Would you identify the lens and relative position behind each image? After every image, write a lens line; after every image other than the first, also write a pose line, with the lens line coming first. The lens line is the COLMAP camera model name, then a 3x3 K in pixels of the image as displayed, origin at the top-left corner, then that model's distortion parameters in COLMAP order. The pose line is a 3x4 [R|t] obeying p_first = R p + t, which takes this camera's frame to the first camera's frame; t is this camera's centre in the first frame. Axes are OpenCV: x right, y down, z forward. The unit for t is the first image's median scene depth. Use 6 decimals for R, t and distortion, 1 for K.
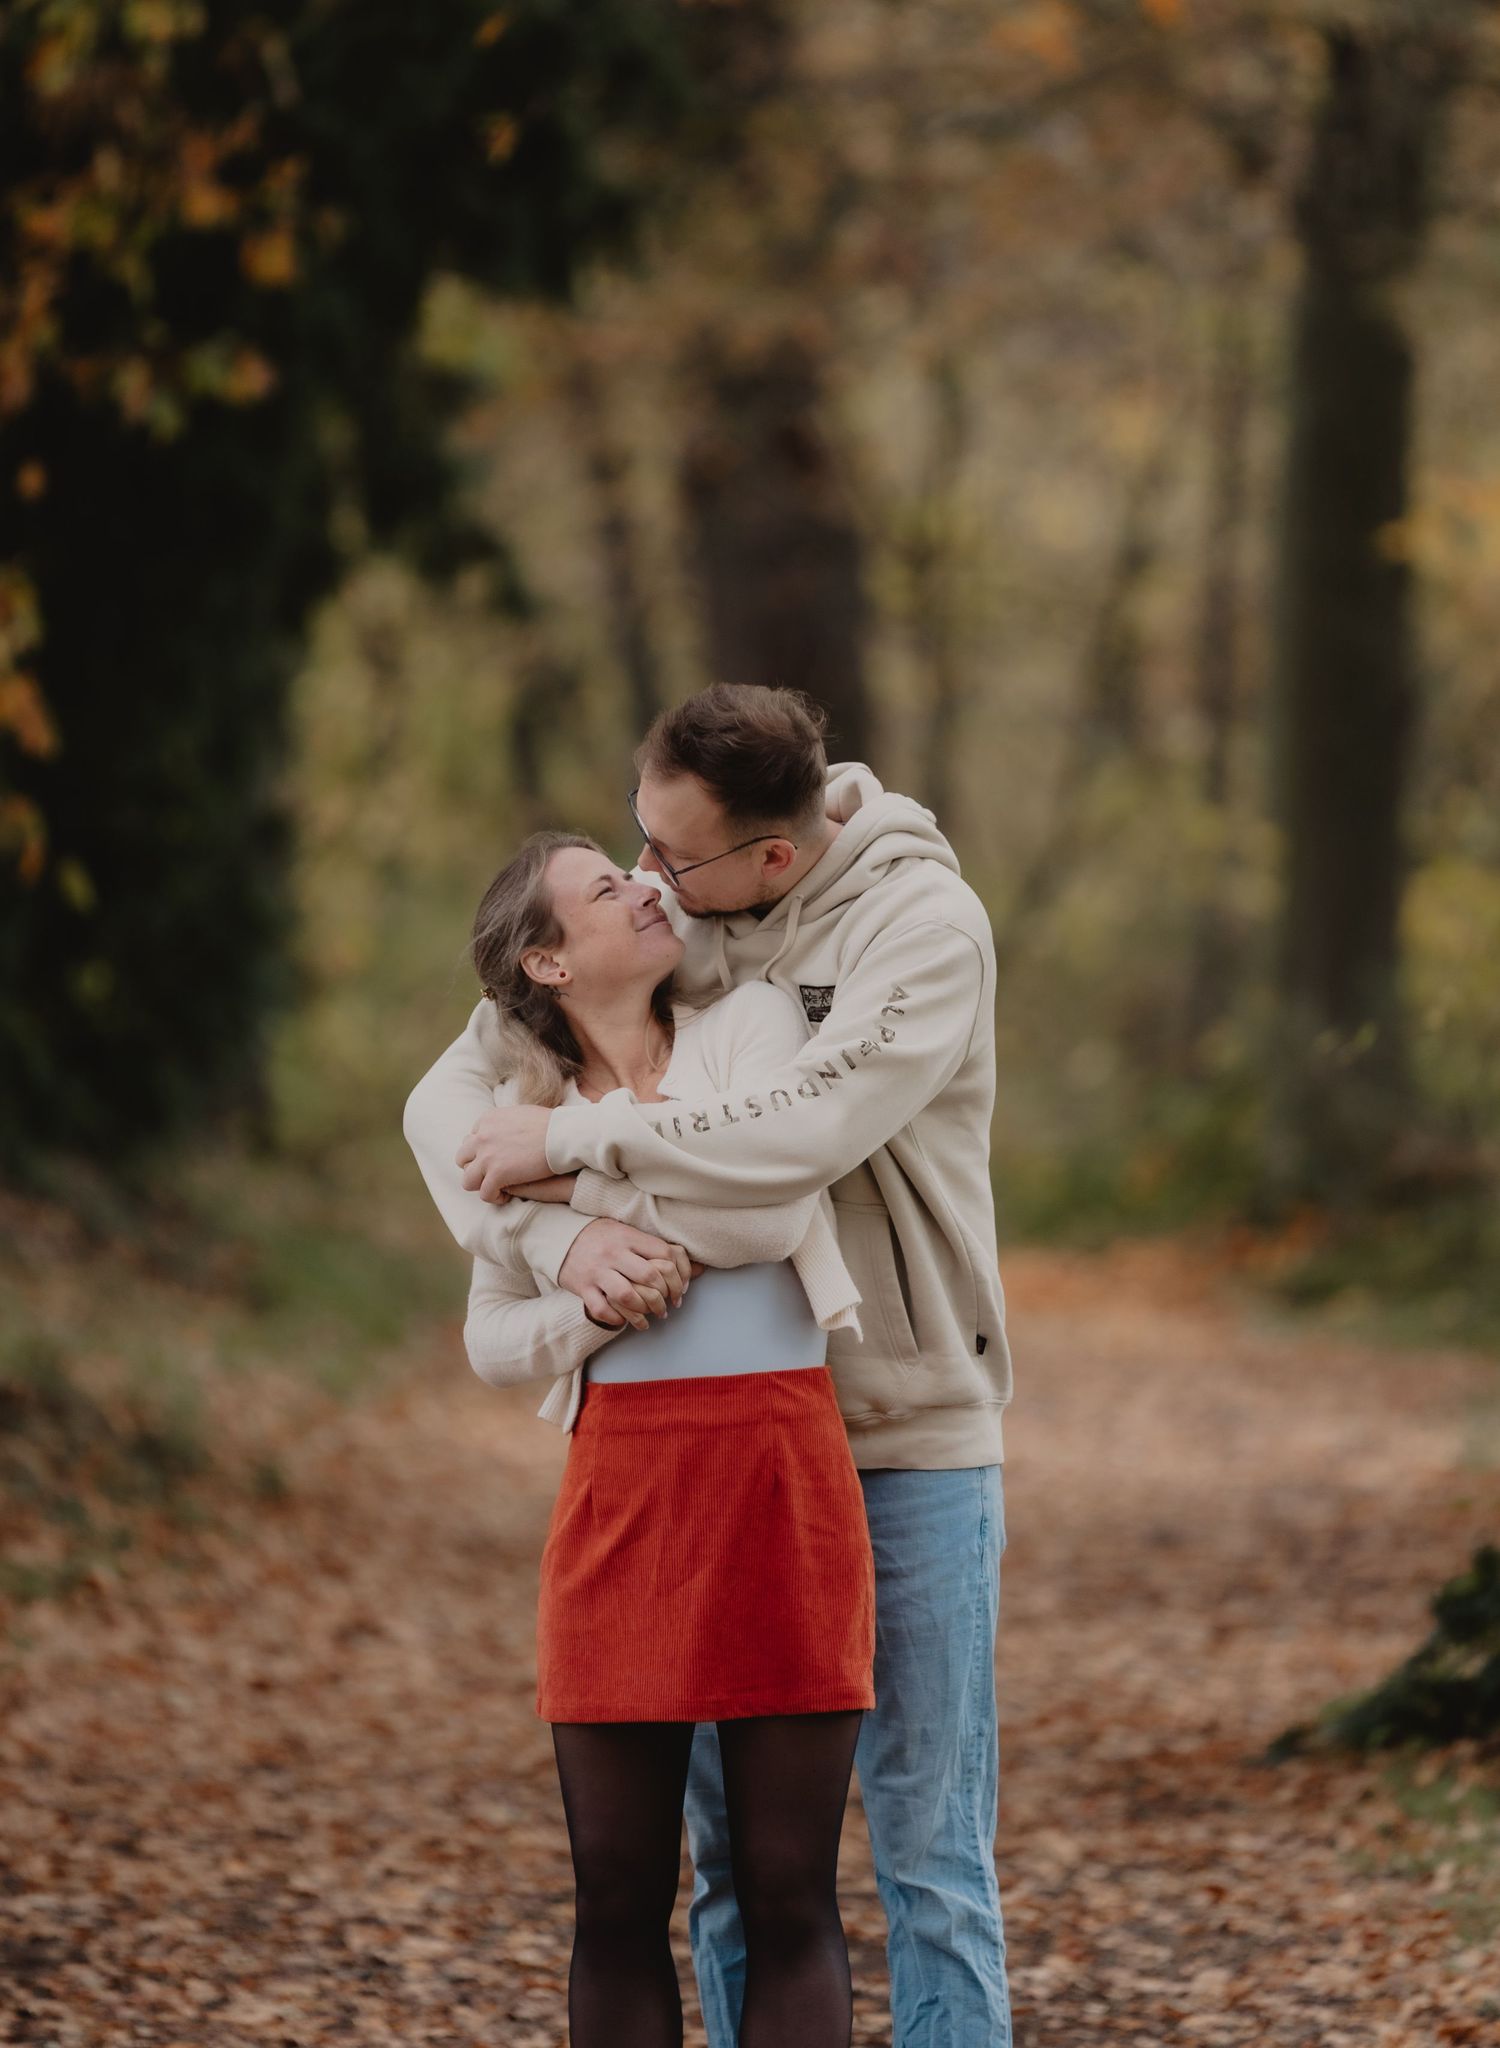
lens RADIAL K [[11560.9, 0, 748.9], [0, 11560.9, 1017.3], [0, 0, 1]] dist [2.262881, 0.000000]
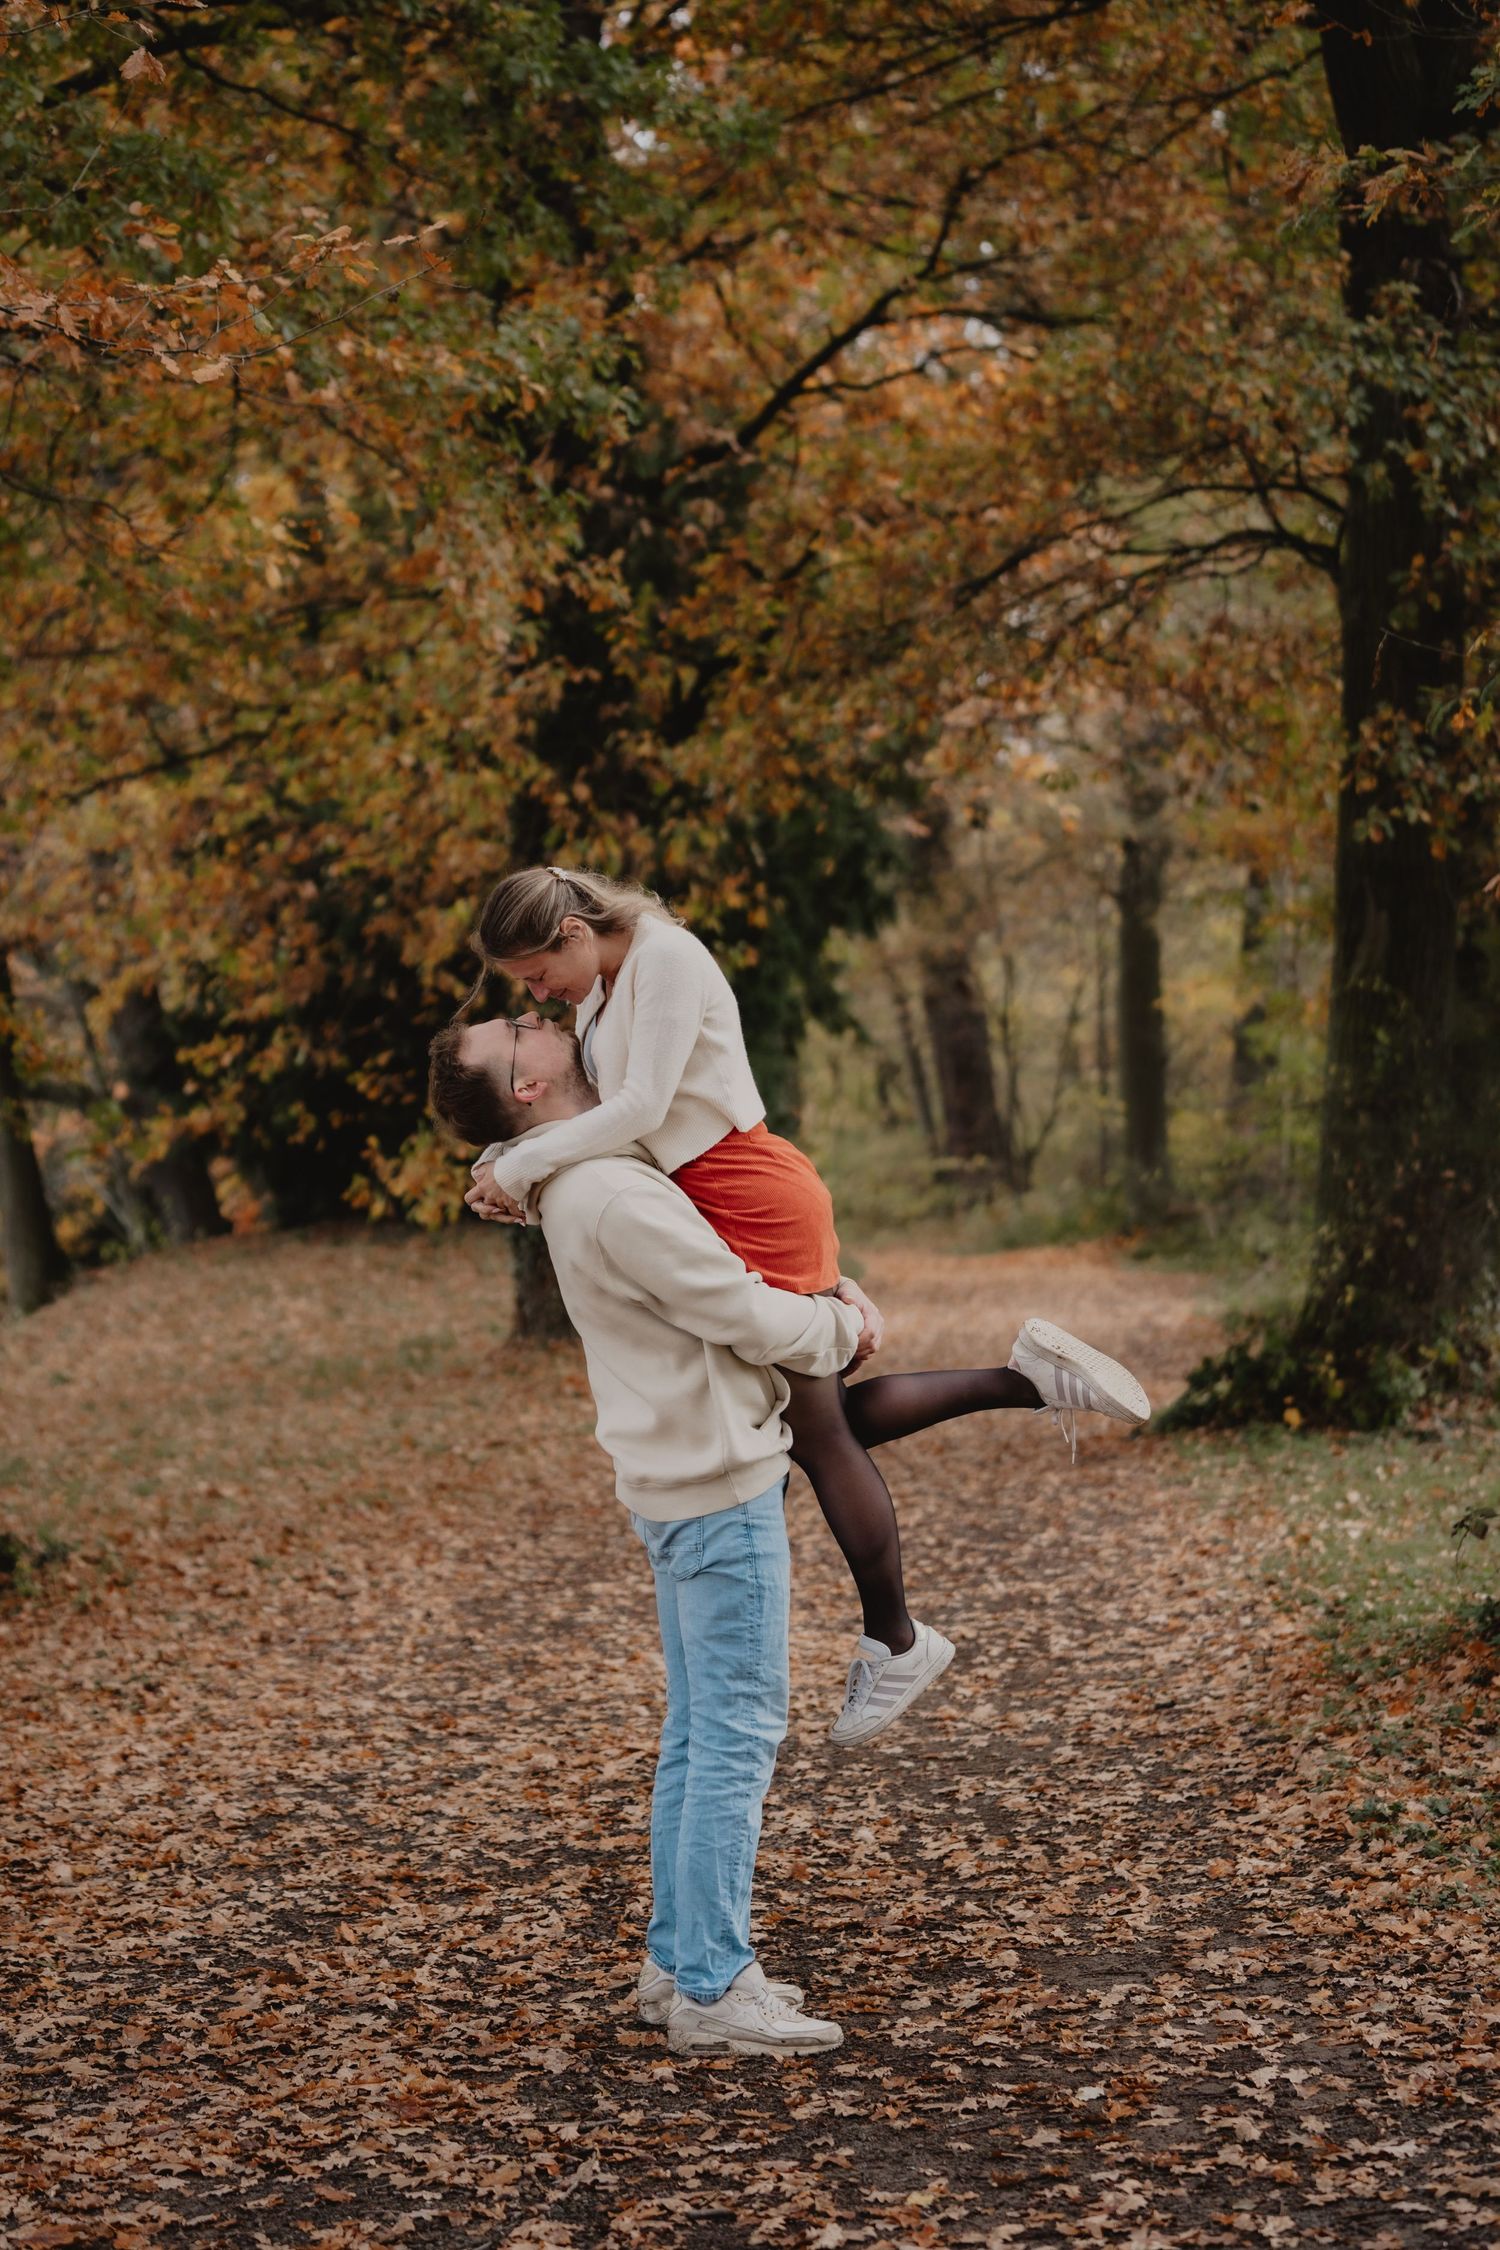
lens RADIAL K [[4678.5, 0, 749.0], [0, 4678.5, 1124.9], [0, 0, 1]] dist [-0.426404, 0.000000]
pose [[0.998192, -0.050099, -0.033199, -0.010803], [0.049732, 0.998693, -0.011766, -0.001038], [0.033746, 0.010094, 0.999379, -0.194577]]
